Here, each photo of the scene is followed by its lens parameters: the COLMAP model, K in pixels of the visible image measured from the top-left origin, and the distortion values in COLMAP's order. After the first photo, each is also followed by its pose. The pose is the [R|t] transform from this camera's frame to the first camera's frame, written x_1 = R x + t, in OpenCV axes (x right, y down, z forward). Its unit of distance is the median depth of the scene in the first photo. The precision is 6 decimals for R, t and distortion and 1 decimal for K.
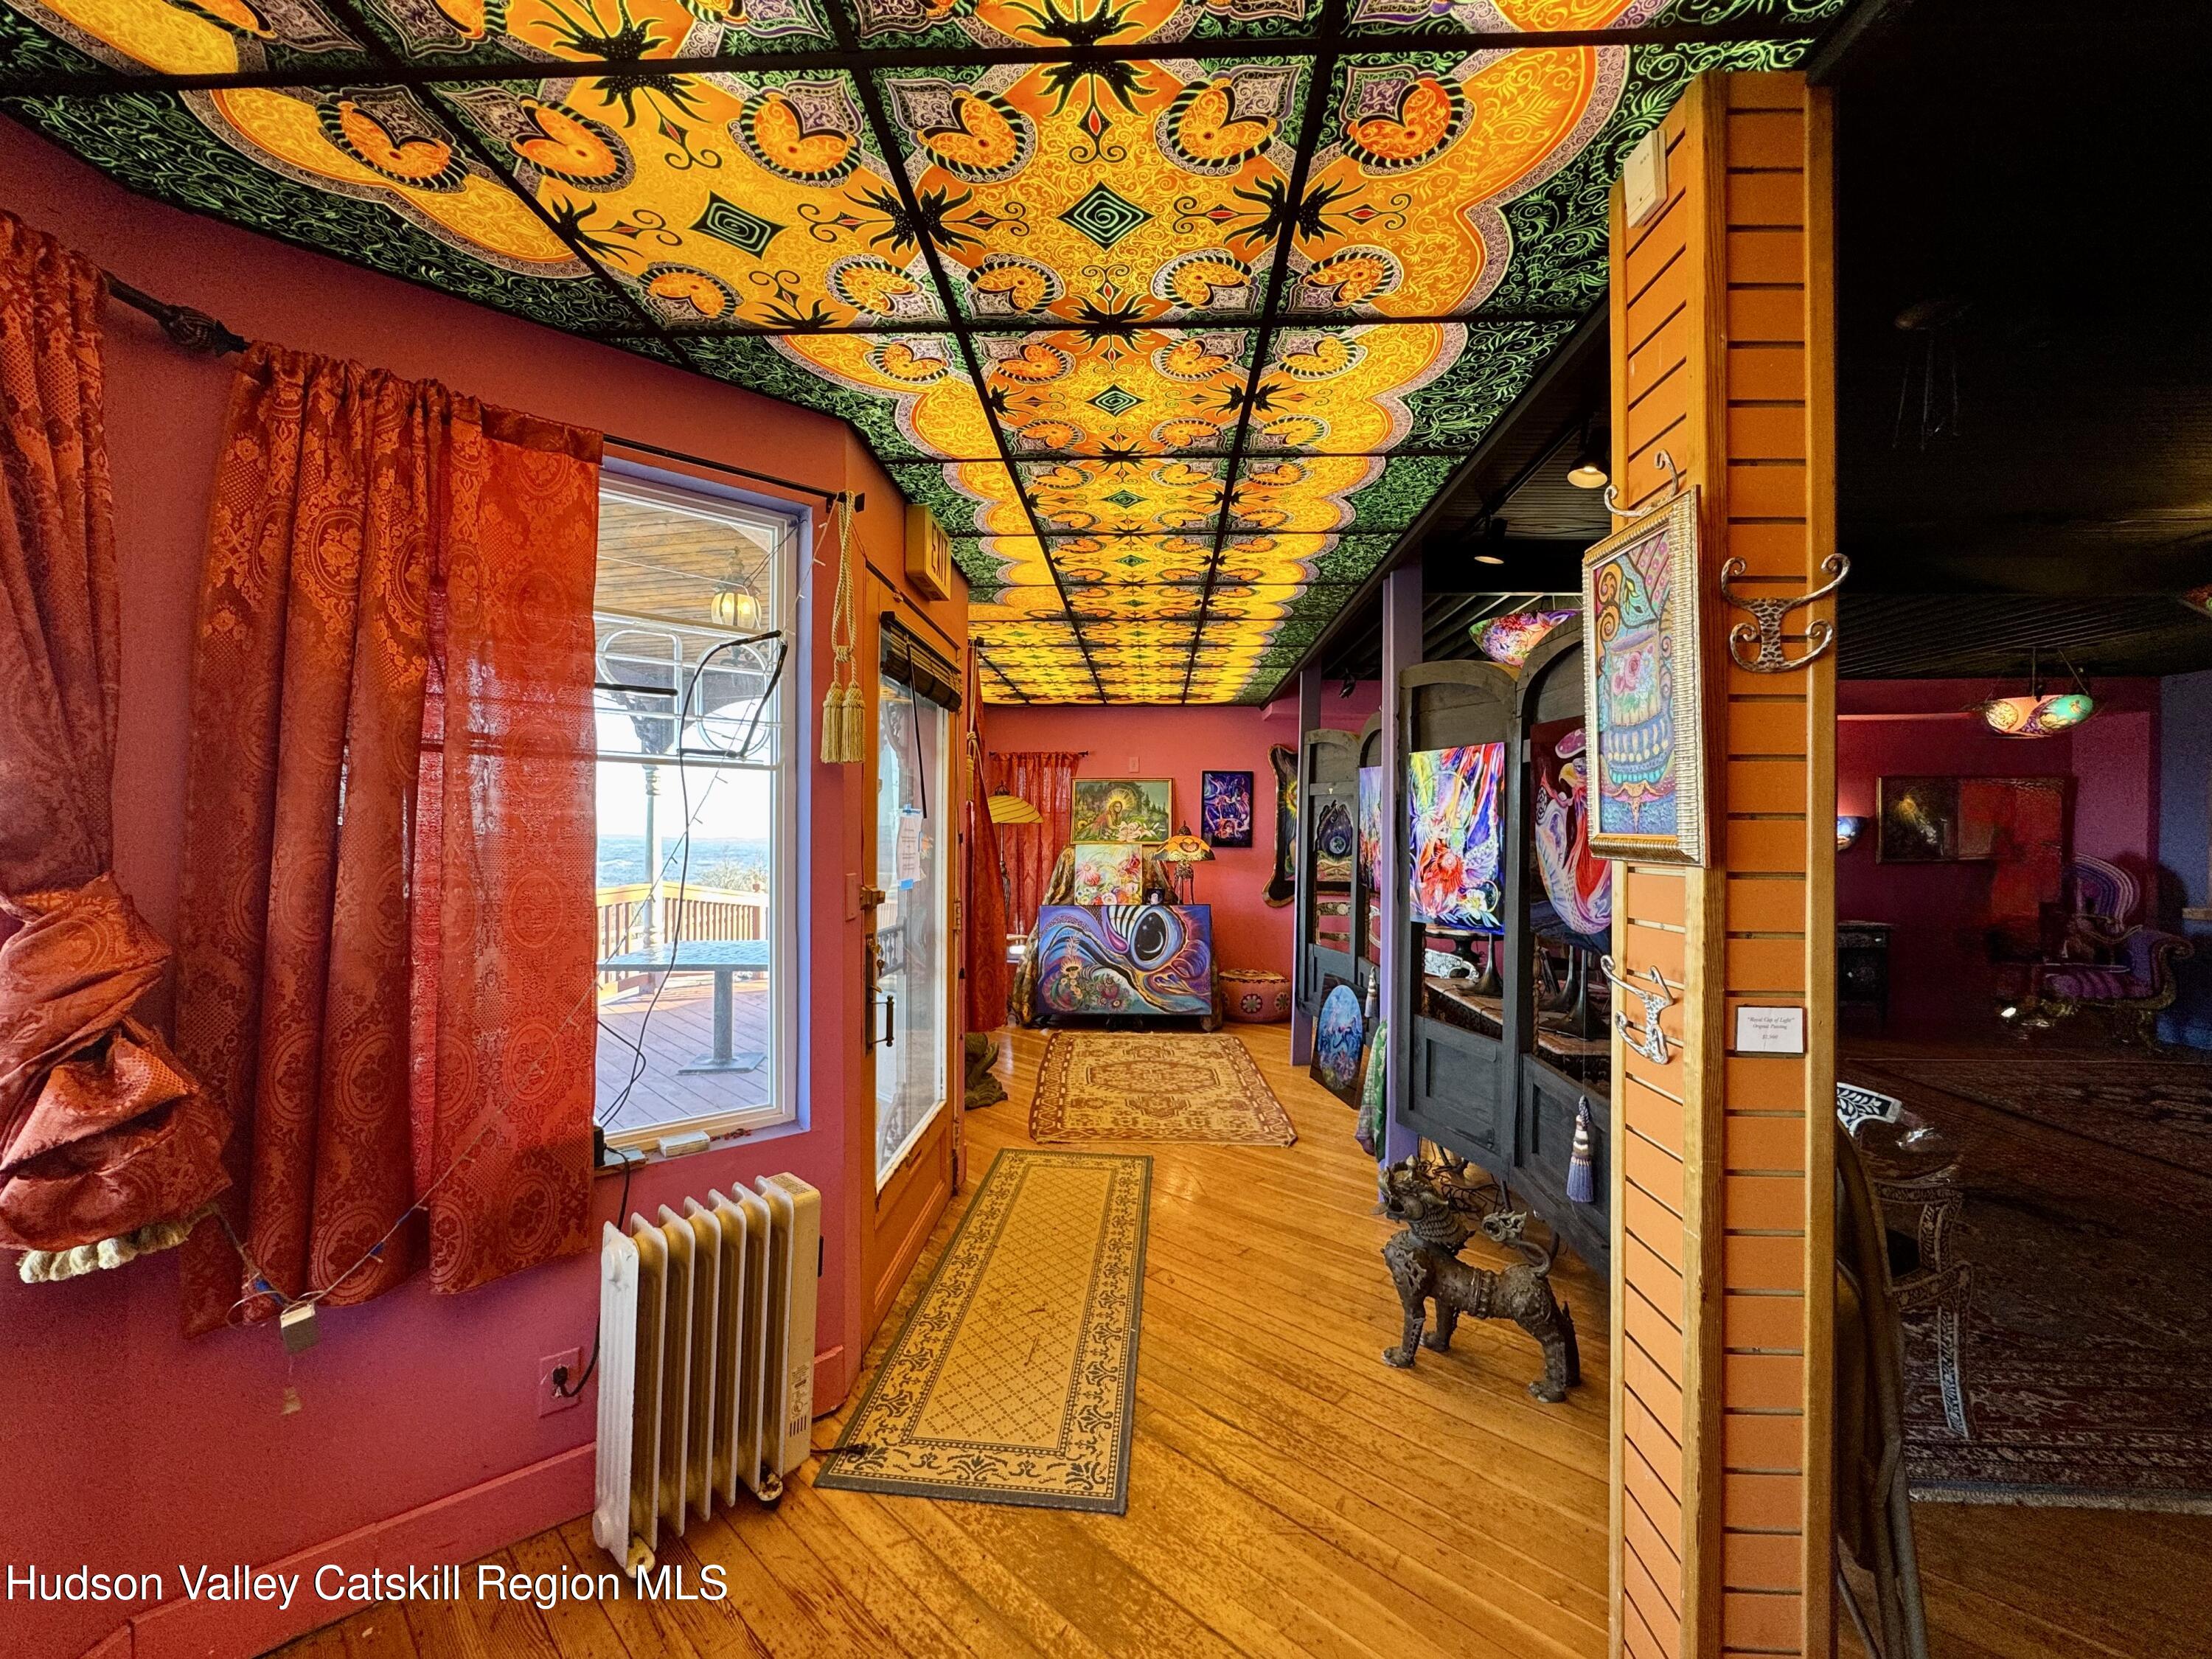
lens RADIAL K [[878.2, 0, 1104.4], [0, 878.2, 823.6], [0, 0, 1]] dist [-0.005930, 0.003113]
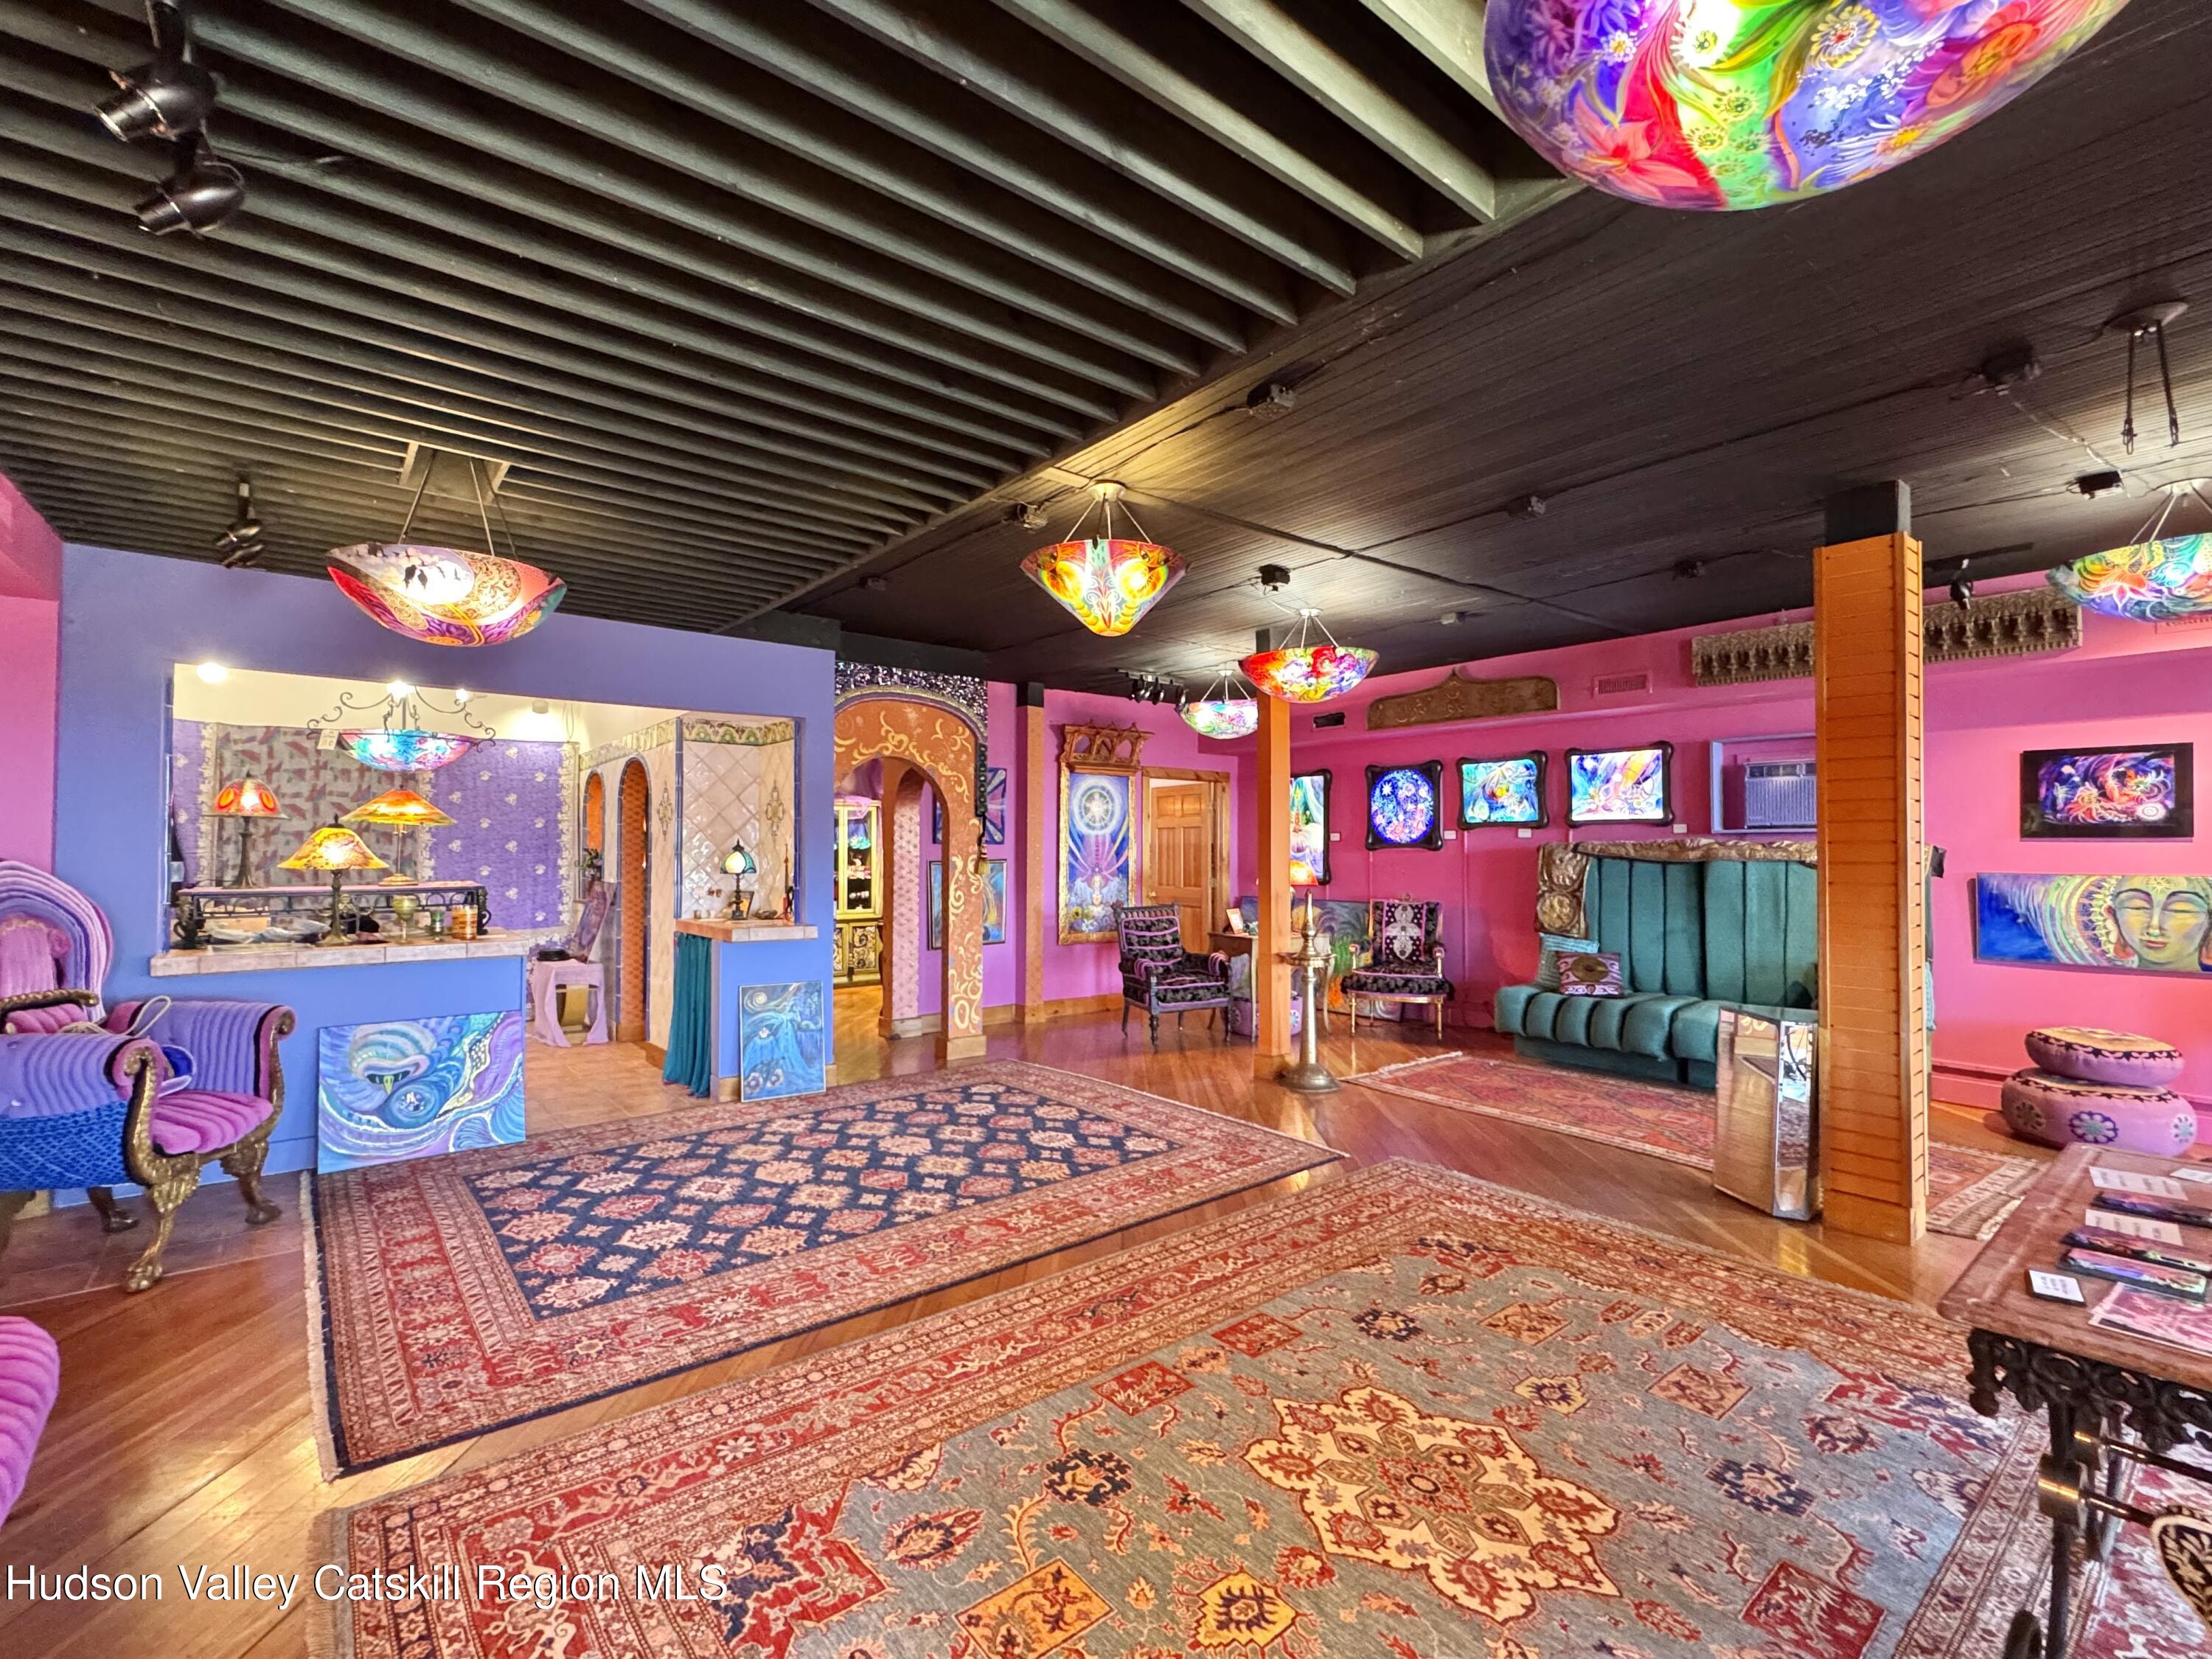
lens RADIAL K [[997.1, 0, 1106.8], [0, 997.1, 831.0], [0, 0, 1]] dist [-0.000526, -0.000136]
pose [[-0.665589, 0.006622, 0.746289, 0.404145], [-0.017831, 0.999534, -0.024771, 0.022259], [-0.746105, -0.029794, -0.665161, 1.213908]]
